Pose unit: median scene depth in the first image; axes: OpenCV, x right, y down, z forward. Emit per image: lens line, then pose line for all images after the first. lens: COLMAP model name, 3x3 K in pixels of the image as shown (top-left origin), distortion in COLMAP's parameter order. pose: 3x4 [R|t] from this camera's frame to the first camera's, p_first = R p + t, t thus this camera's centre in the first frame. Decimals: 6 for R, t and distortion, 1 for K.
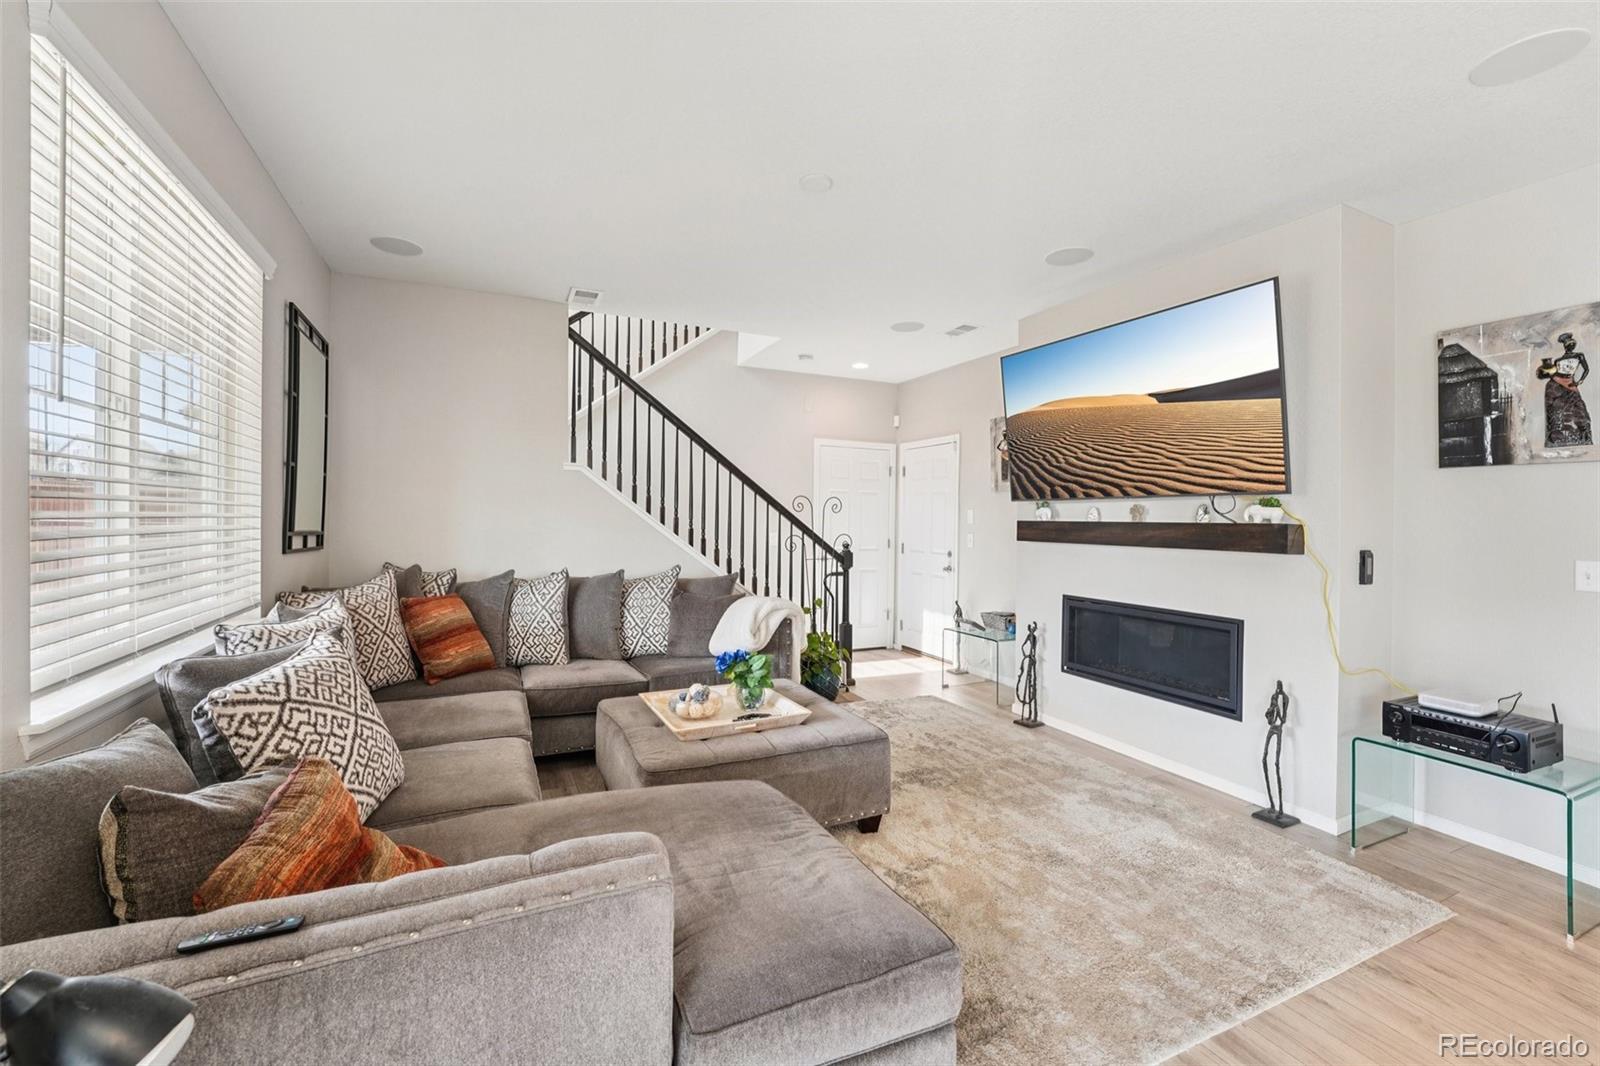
lens RADIAL K [[662.7, 0, 802.6], [0, 662.7, 522.0], [0, 0, 1]] dist [-0.015818, 0.000407]
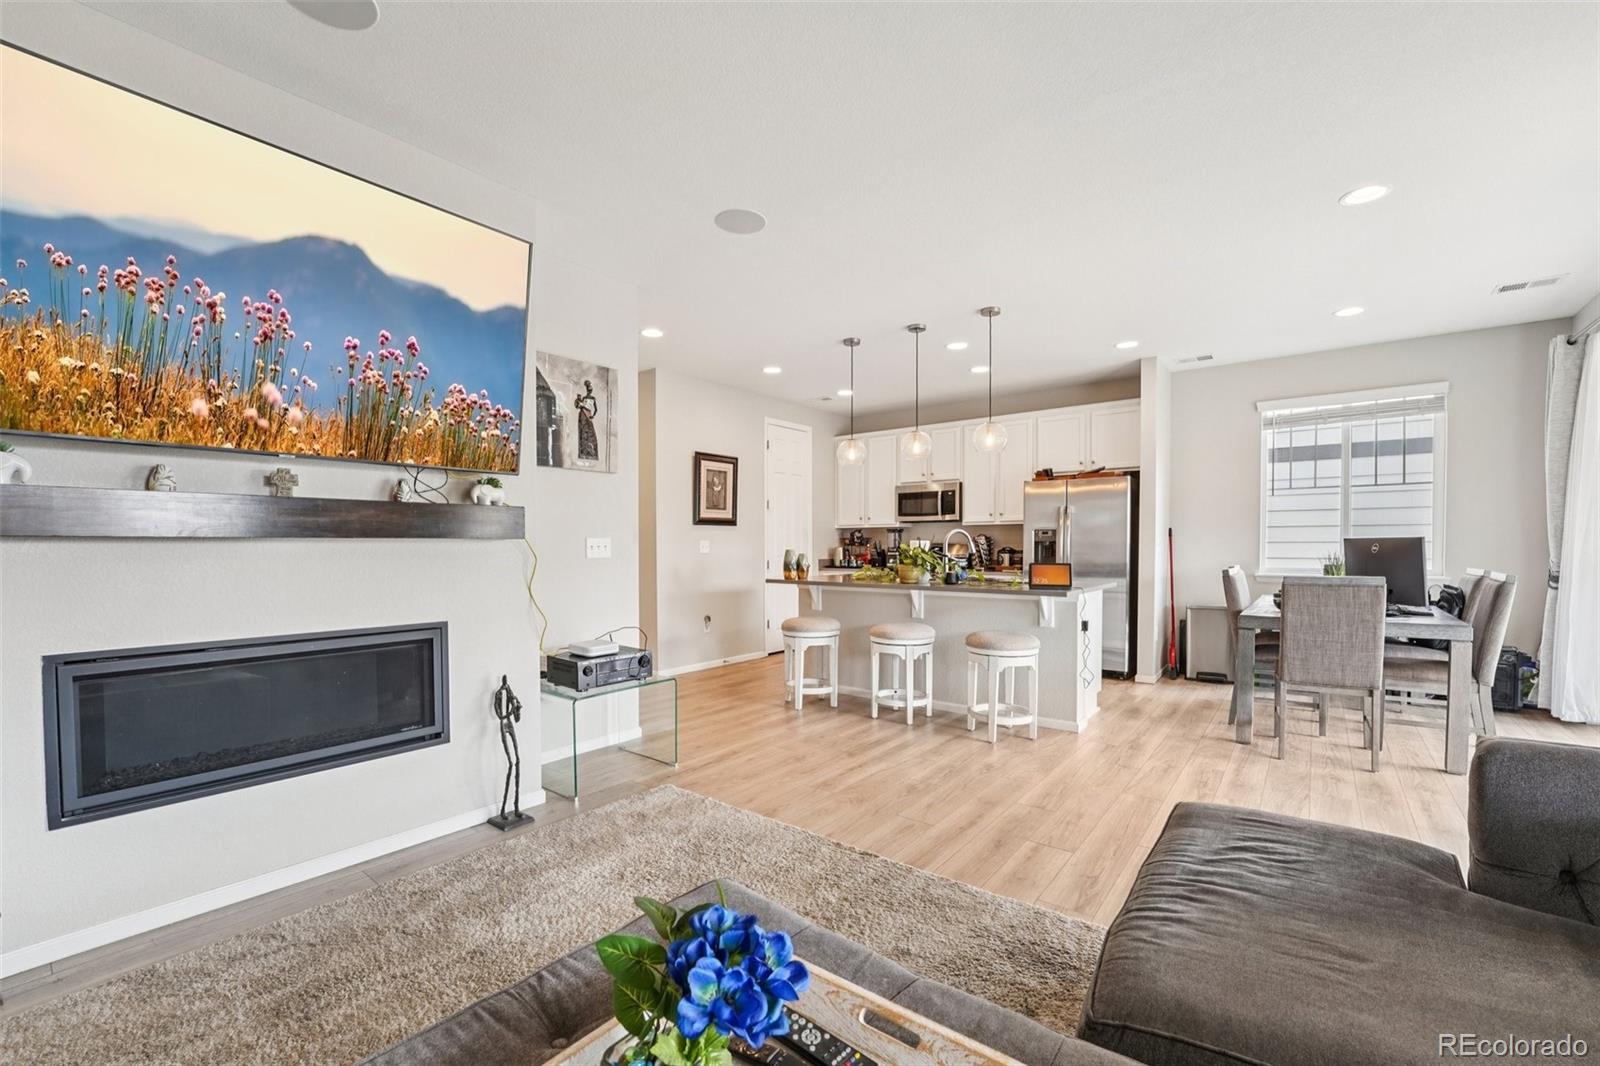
lens RADIAL K [[663.3, 0, 777.8], [0, 663.3, 565.7], [0, 0, 1]] dist [-0.025385, 0.000462]
pose [[-0.424781, -0.040293, 0.904399, -0.261358], [0.001403, 0.998979, 0.045165, 0.040645], [-0.905295, 0.020454, -0.424291, 0.986021]]
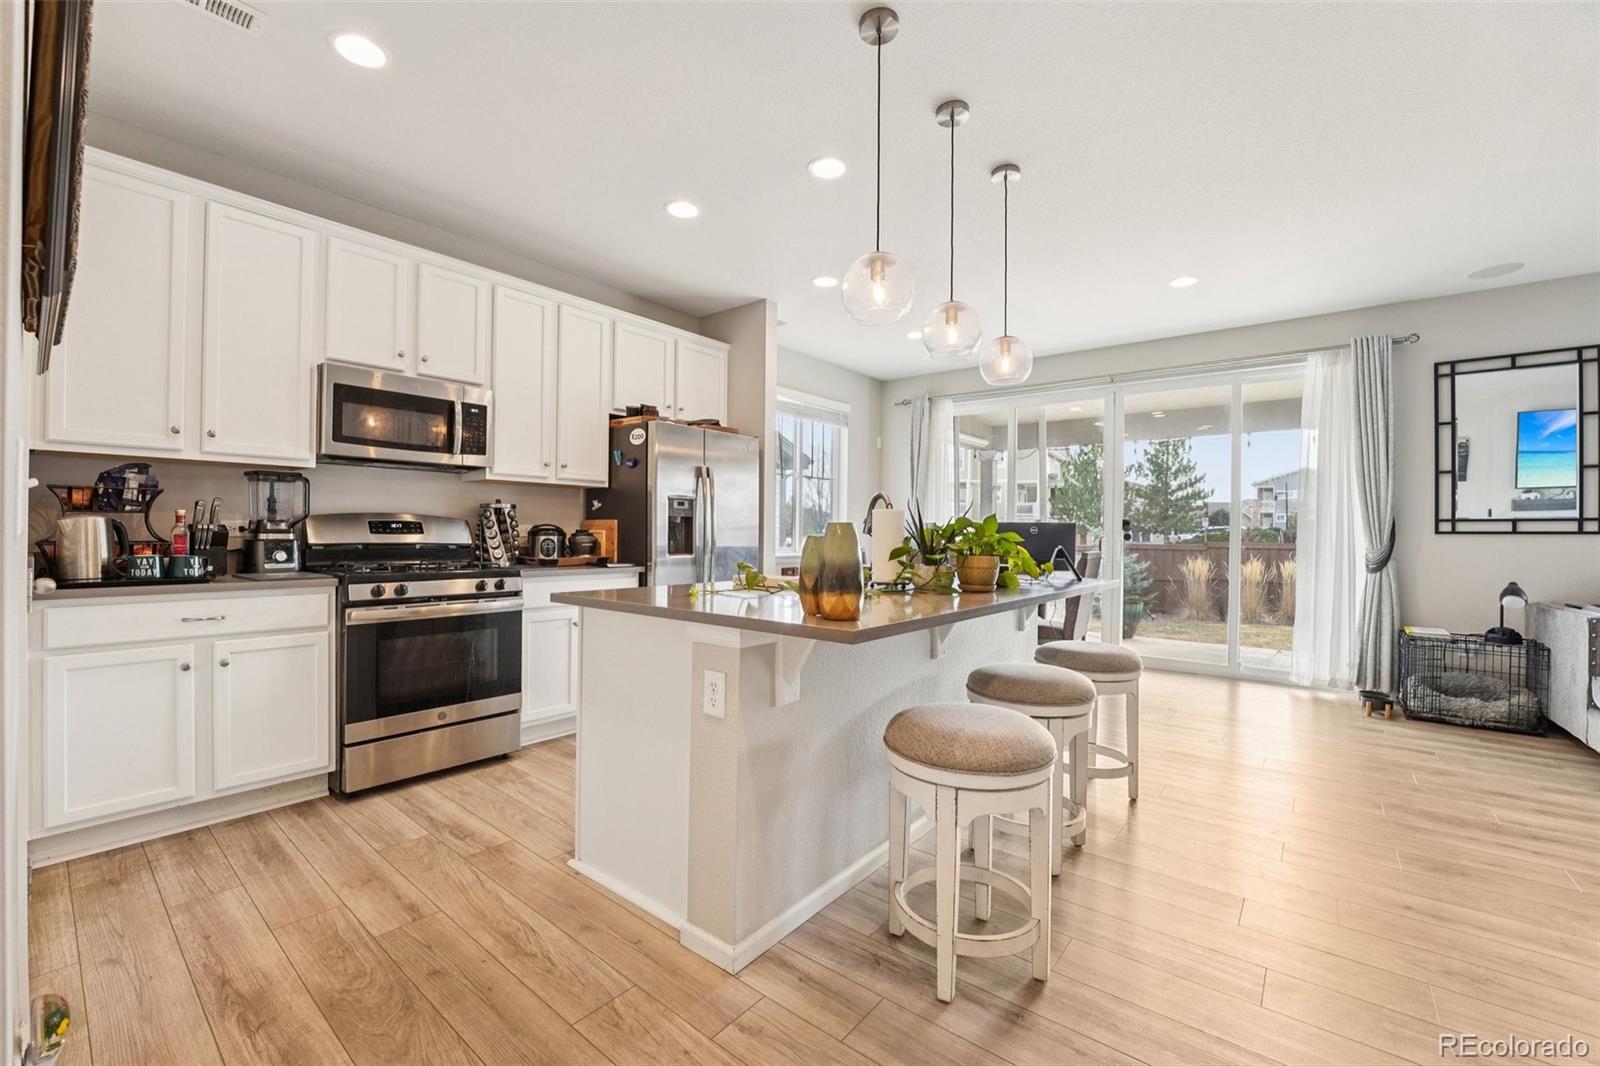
lens RADIAL K [[657.1, 0, 790.0], [0, 657.1, 535.3], [0, 0, 1]] dist [-0.031683, 0.000144]
pose [[-0.905172, -0.020100, -0.424569, 1.445574], [-0.023532, 0.999719, 0.002840, 0.083893], [0.424393, 0.012561, -0.905391, 0.686049]]
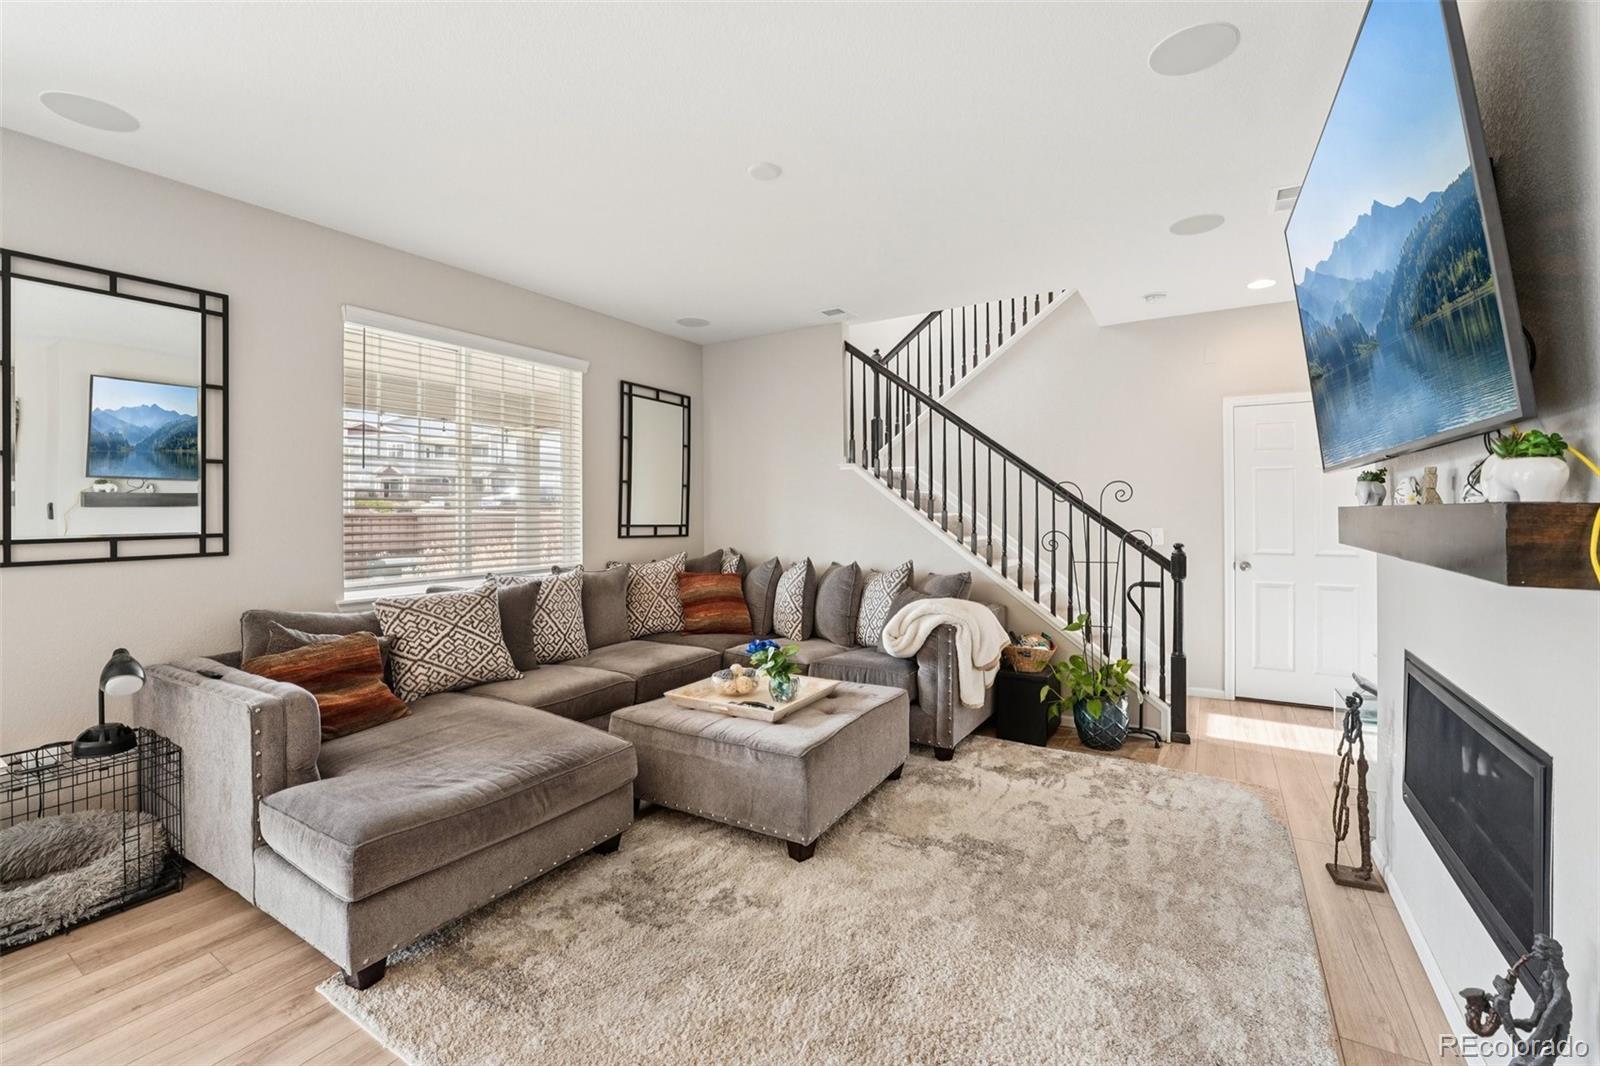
lens RADIAL K [[674.3, 0, 799.5], [0, 674.3, 511.6], [0, 0, 1]] dist [-0.024393, -0.000105]
pose [[0.543555, -0.015819, -0.839224, 0.757130], [0.007179, 0.999873, -0.014198, 0.008679], [0.839343, 0.001693, 0.543600, 0.437230]]
